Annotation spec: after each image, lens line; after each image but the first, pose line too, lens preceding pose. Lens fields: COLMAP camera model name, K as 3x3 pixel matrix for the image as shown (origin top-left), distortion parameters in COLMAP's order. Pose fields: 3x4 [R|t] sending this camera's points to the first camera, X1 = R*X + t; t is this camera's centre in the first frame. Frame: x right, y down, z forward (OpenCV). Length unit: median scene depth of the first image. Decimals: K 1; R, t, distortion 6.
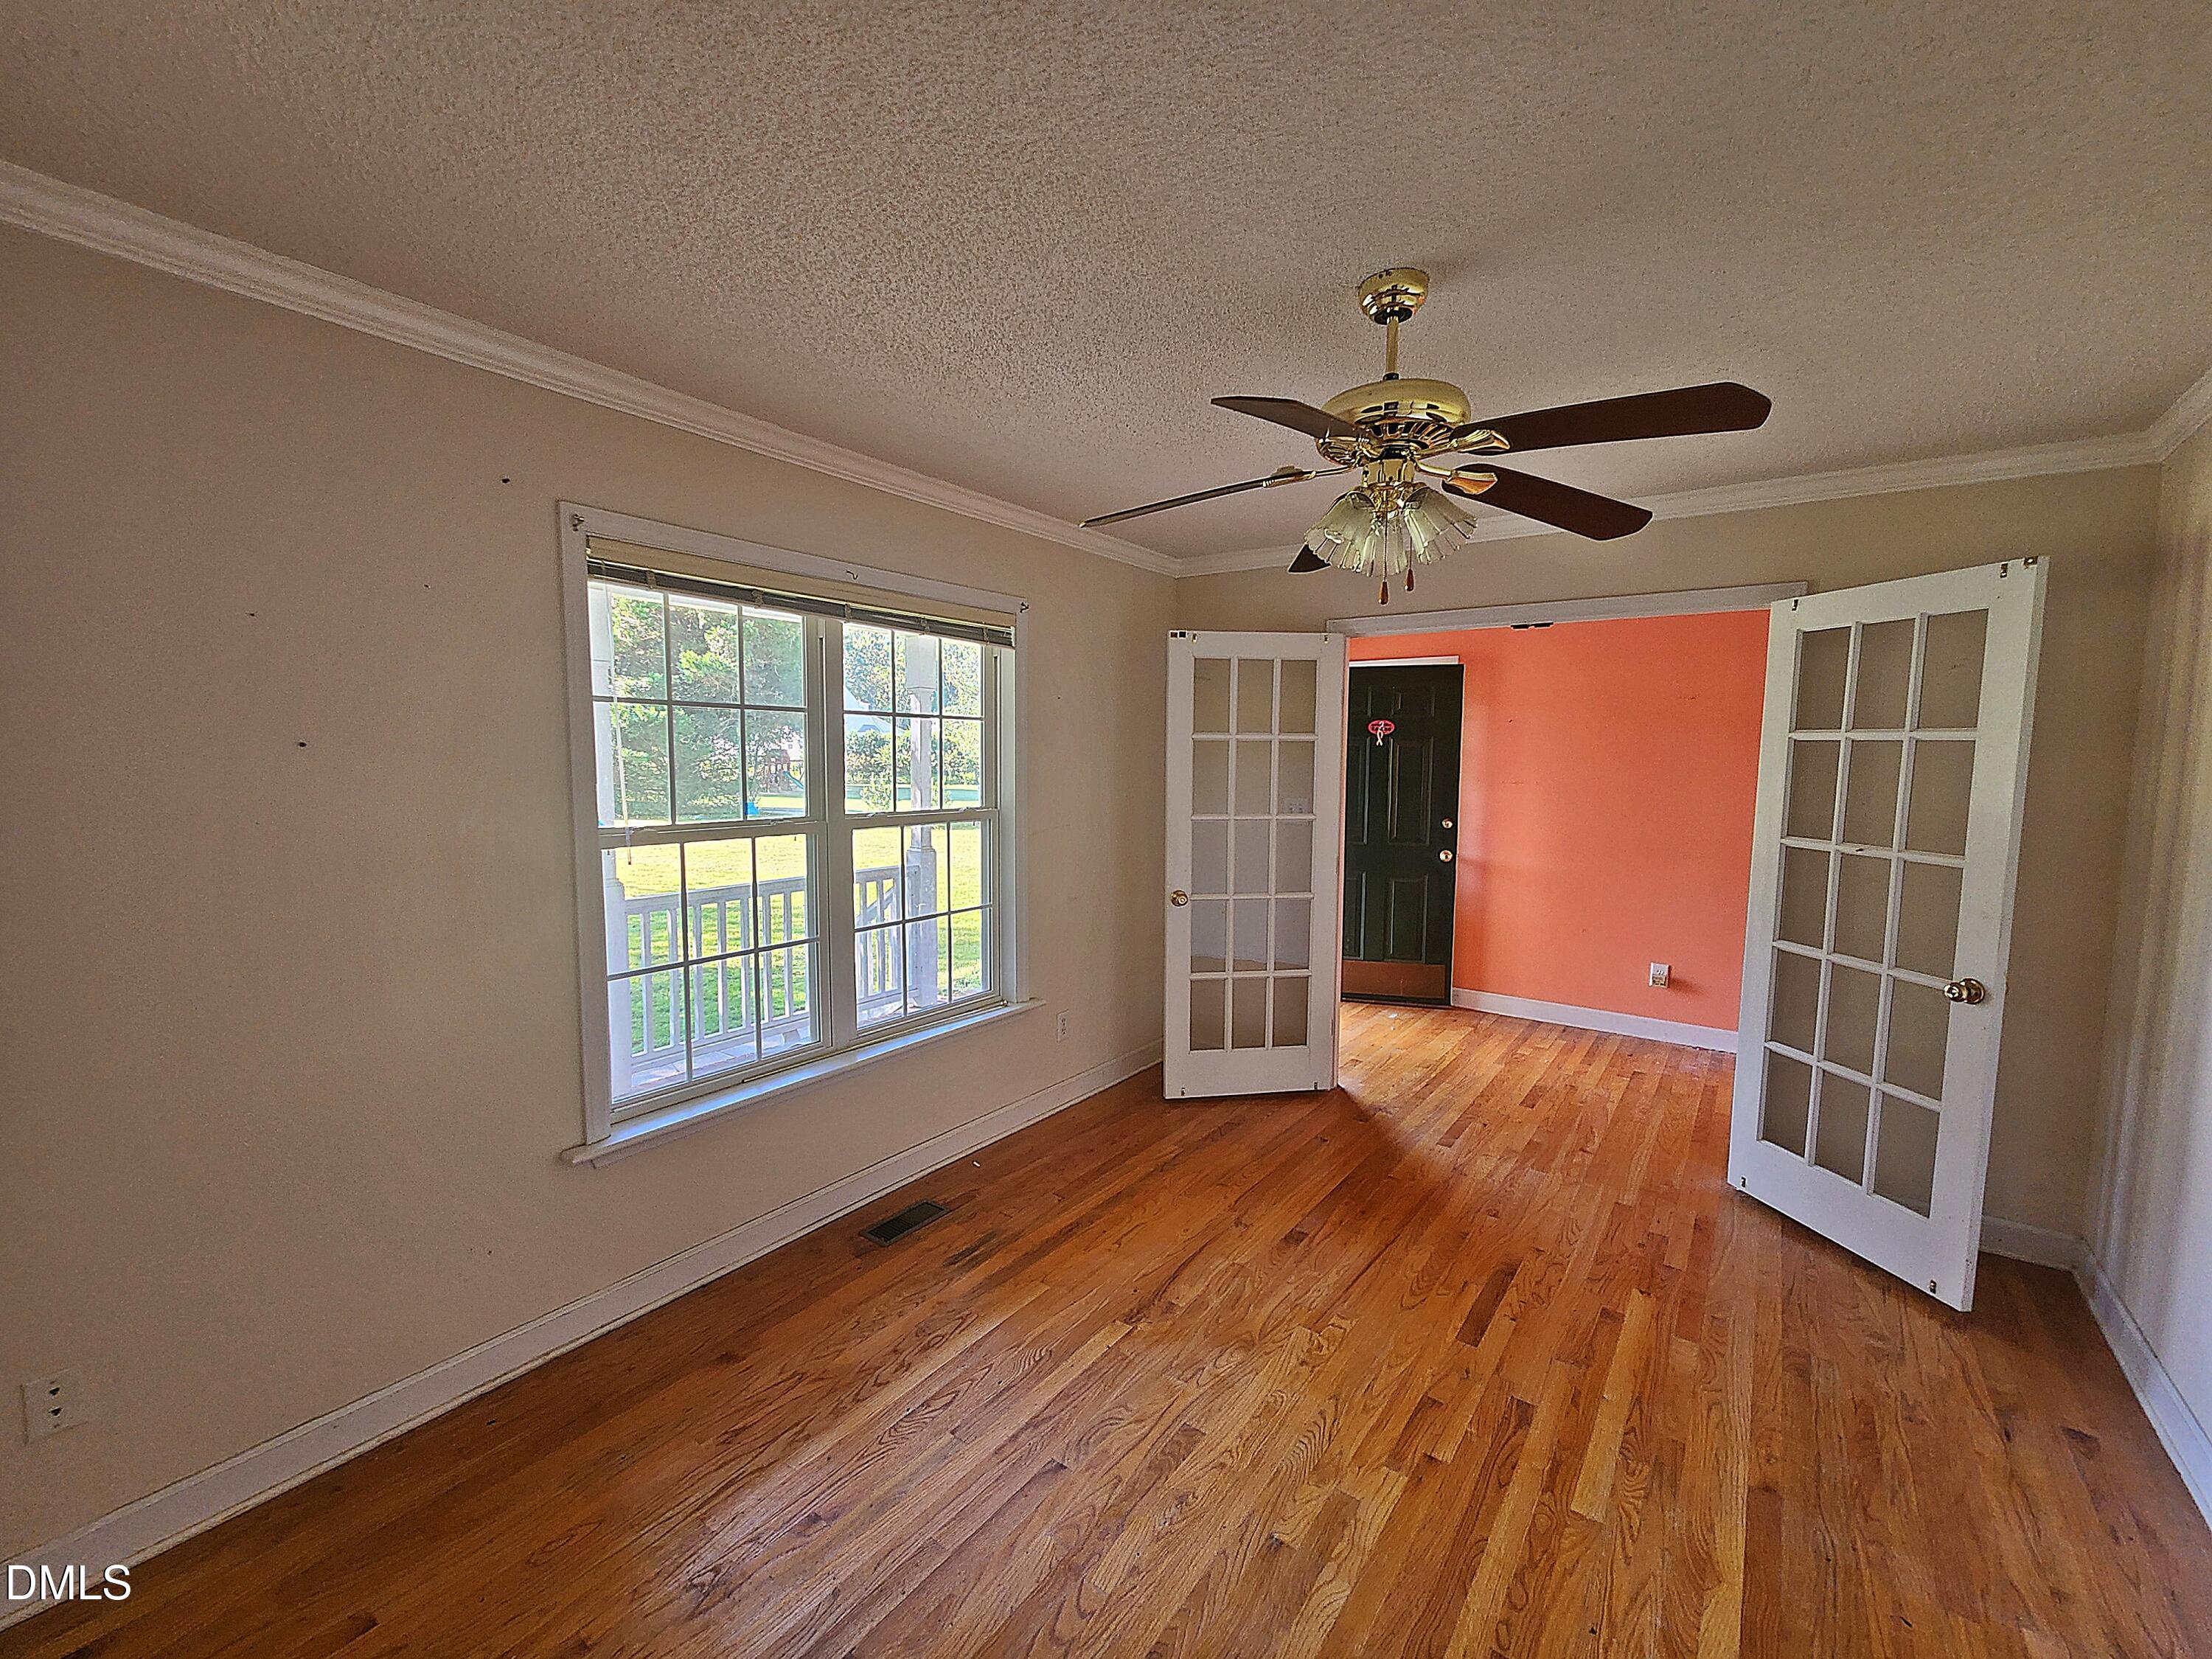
lens RADIAL K [[897.3, 0, 1097.3], [0, 897.3, 834.3], [0, 0, 1]] dist [0.001795, 0.000174]
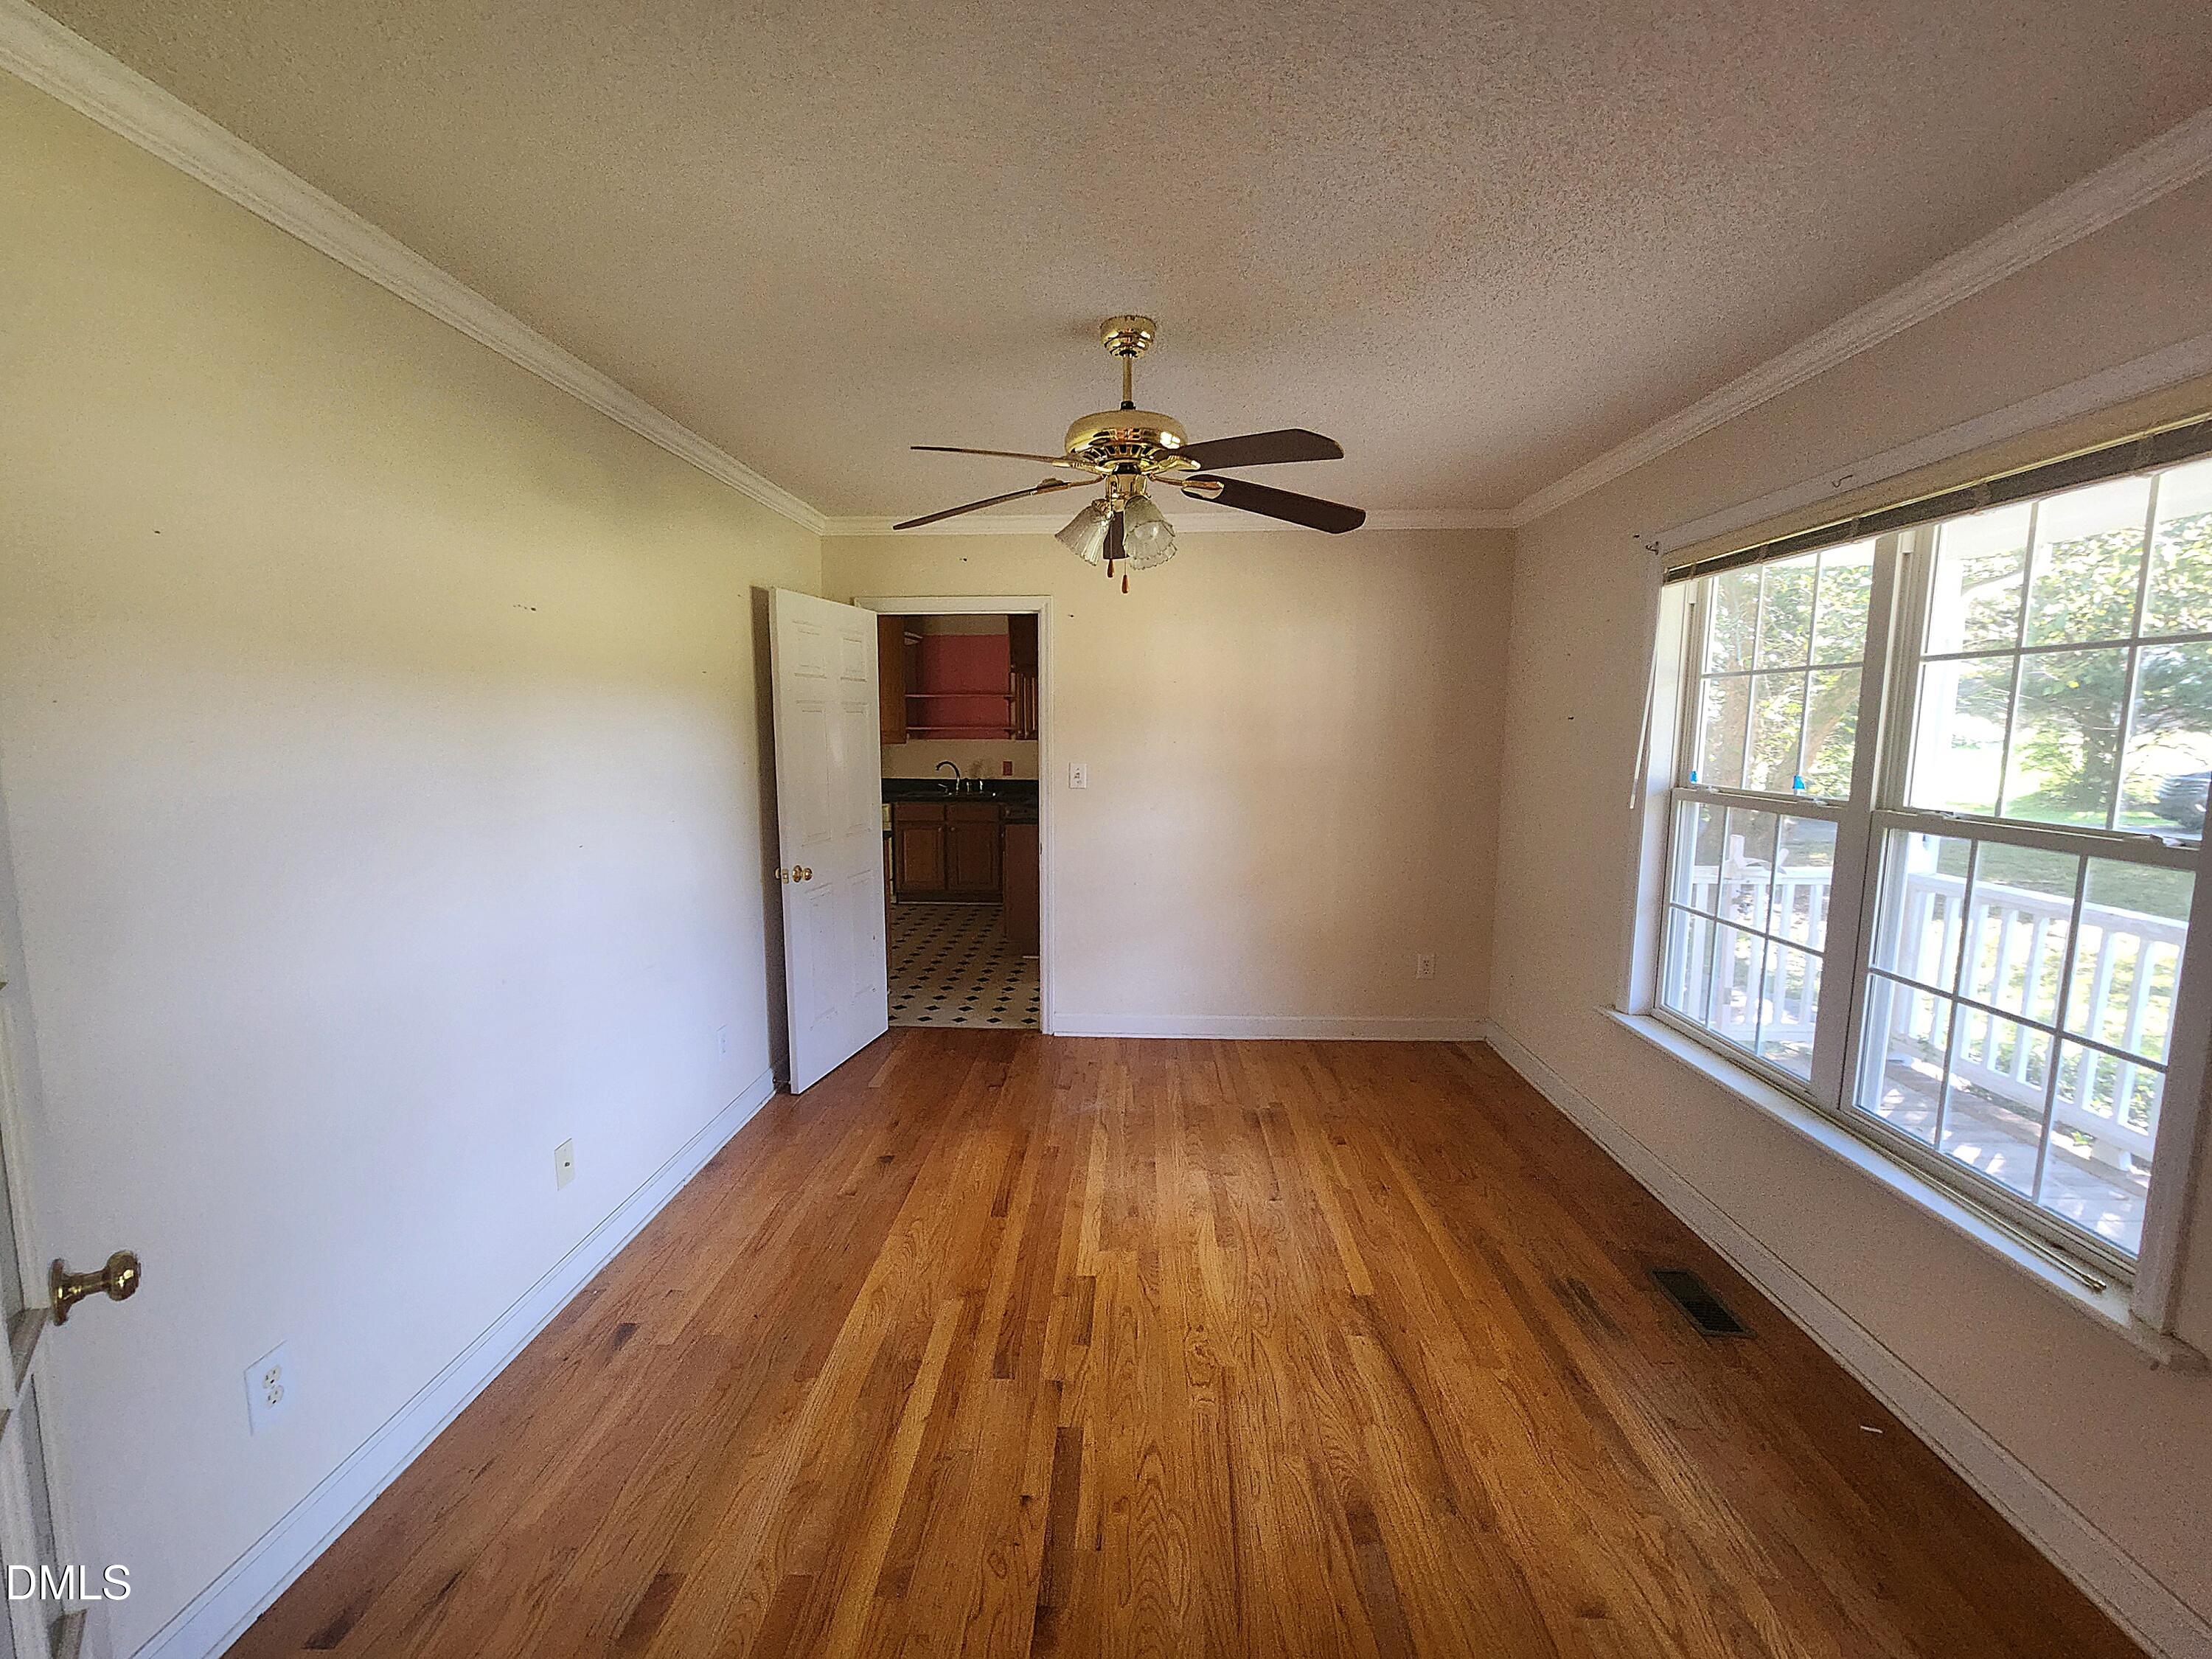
lens RADIAL K [[897.3, 0, 1097.3], [0, 897.3, 834.3], [0, 0, 1]] dist [0.001795, 0.000174]
pose [[-0.822701, 0.064190, -0.564838, 0.817976], [-0.062470, 0.977378, 0.202061, -0.136427], [0.565031, 0.201522, -0.800081, 1.556443]]
